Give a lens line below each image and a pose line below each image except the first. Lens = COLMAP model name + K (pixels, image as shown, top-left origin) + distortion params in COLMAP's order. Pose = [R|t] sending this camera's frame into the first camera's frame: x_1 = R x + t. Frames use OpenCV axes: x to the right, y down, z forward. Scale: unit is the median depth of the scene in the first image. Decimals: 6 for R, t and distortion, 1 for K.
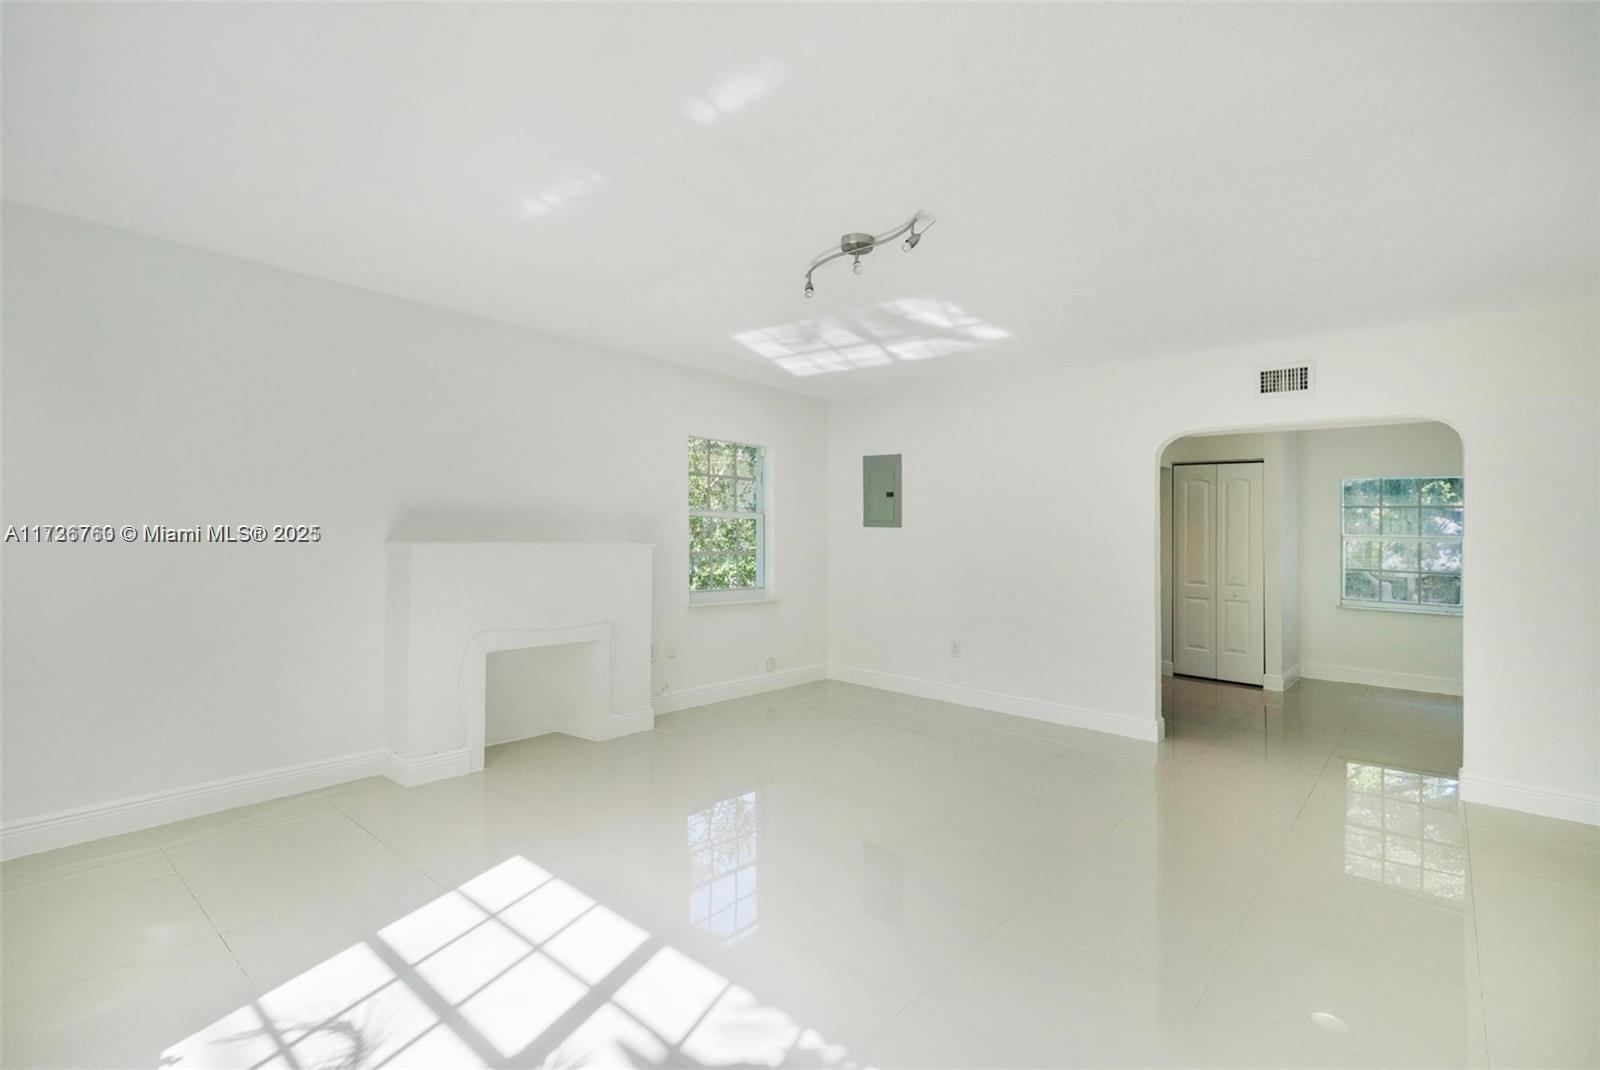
lens RADIAL K [[730.1, 0, 808.2], [0, 730.1, 535.2], [0, 0, 1]] dist [-0.032219, 0.012691]
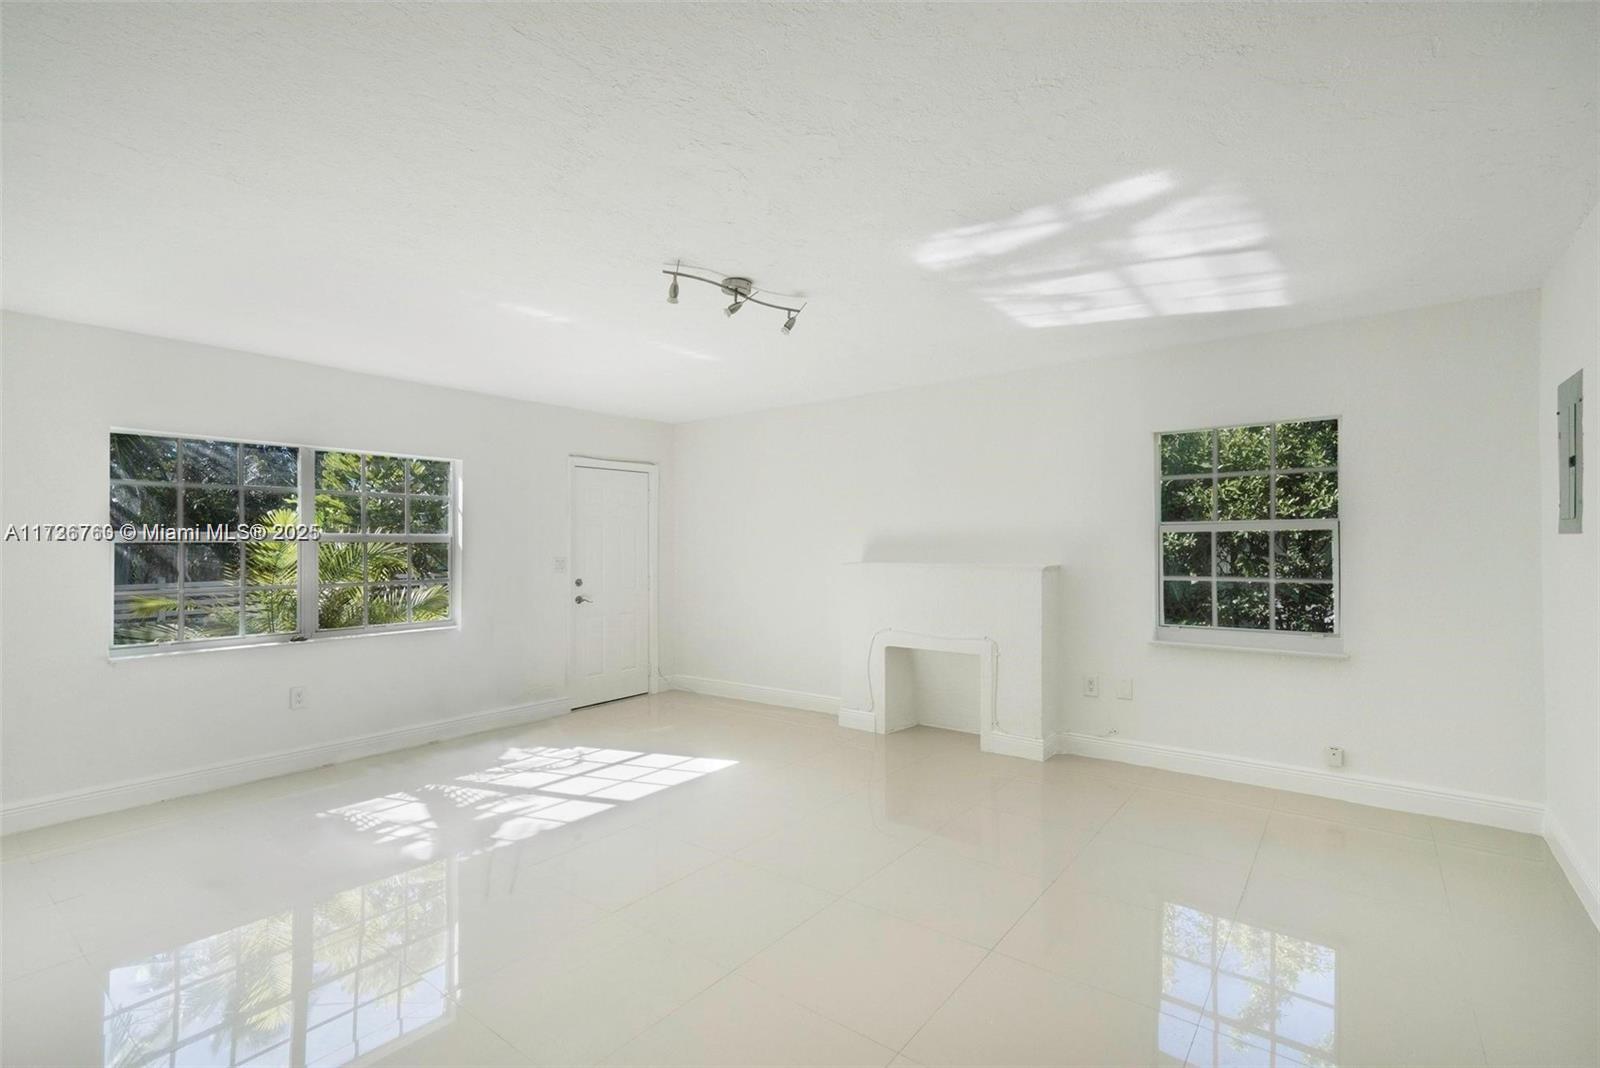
lens RADIAL K [[730.1, 0, 808.2], [0, 730.1, 534.2], [0, 0, 1]] dist [-0.032219, 0.012691]
pose [[0.038475, -0.034889, -0.998650, 0.931427], [0.002628, 0.999390, -0.034813, 0.007570], [0.999256, -0.001285, 0.038543, 0.862247]]
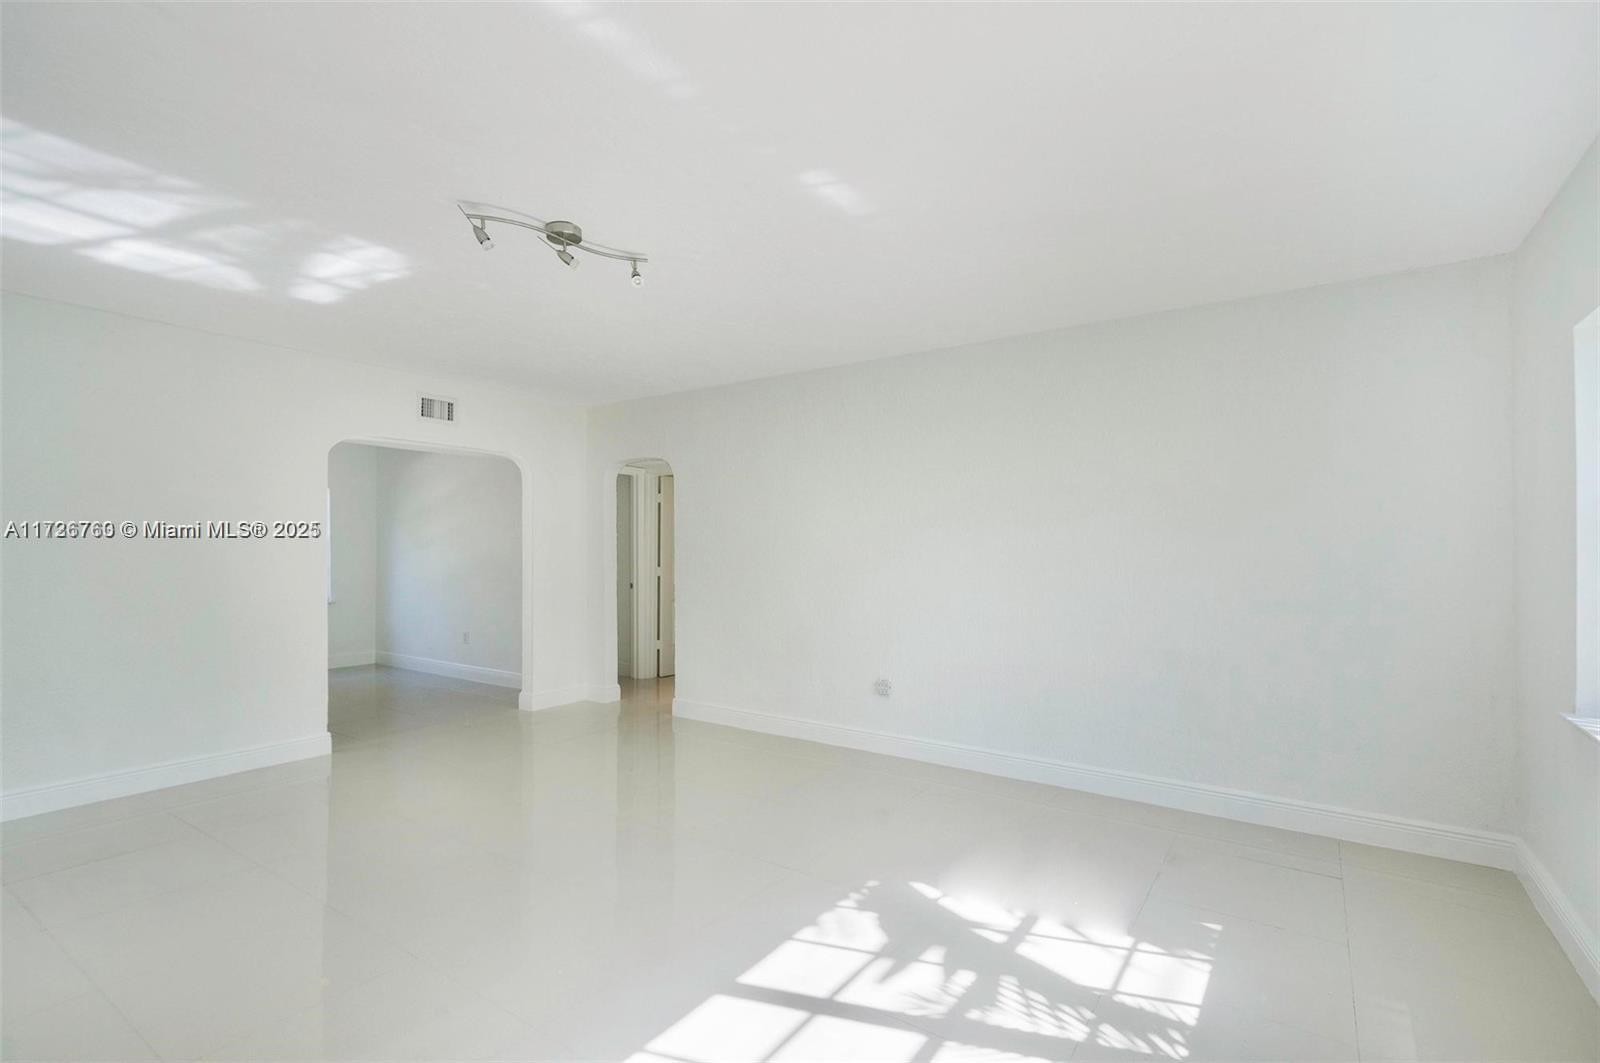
lens RADIAL K [[730.1, 0, 808.2], [0, 730.1, 531.7], [0, 0, 1]] dist [-0.032219, 0.012691]
pose [[-0.106161, 0.005906, 0.994331, -0.722414], [-0.002718, 0.999977, -0.006230, -0.008980], [-0.994345, -0.003364, -0.106143, 0.633364]]
